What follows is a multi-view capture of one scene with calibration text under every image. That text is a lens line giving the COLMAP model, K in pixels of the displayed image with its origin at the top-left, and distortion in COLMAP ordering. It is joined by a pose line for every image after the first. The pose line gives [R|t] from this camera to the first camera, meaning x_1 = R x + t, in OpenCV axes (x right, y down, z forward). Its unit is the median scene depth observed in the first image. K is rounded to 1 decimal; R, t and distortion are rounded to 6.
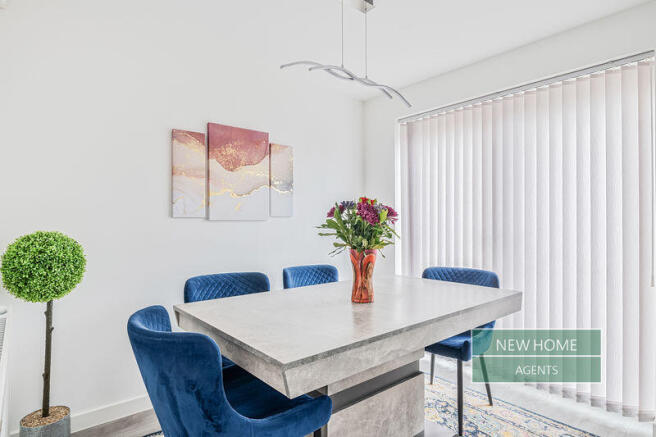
lens RADIAL K [[360.0, 0, 331.4], [0, 360.0, 221.4], [0, 0, 1]] dist [-0.000427, -0.000181]
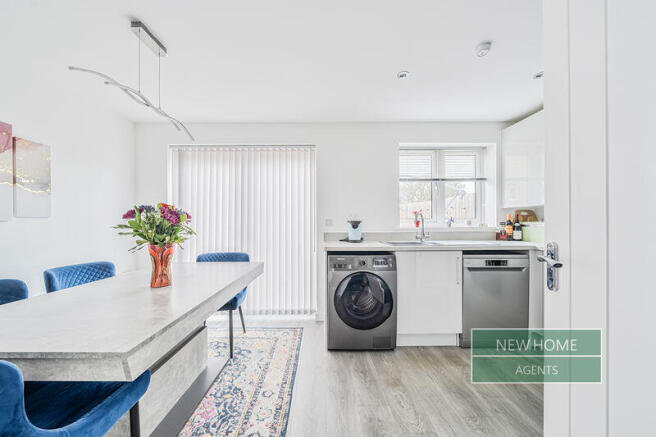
lens RADIAL K [[226.0, 0, 325.3], [0, 226.0, 223.8], [0, 0, 1]] dist [-0.009119, 0.000867]
pose [[0.651979, -0.004382, 0.758225, -0.117406], [-0.000403, 0.999981, 0.006126, 0.000087], [-0.758237, -0.004300, 0.651965, 0.044992]]
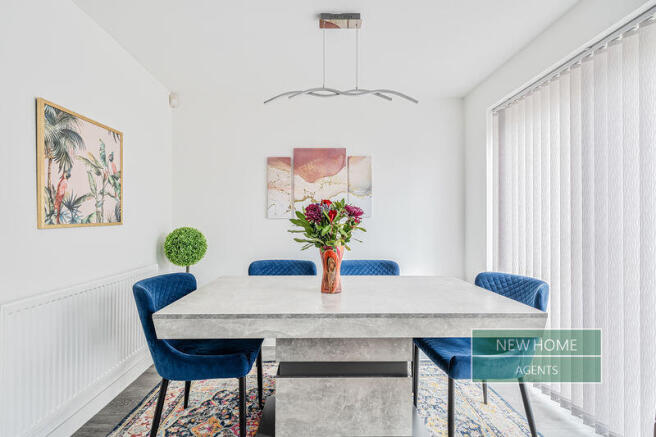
lens RADIAL K [[306.9, 0, 326.4], [0, 306.9, 223.0], [0, 0, 1]] dist [0.000939, 0.000319]
pose [[0.772243, 0.001005, -0.635327, 0.594906], [0.002266, 0.999988, 0.004335, 0.002571], [0.635324, -0.004788, 0.772231, 0.218891]]
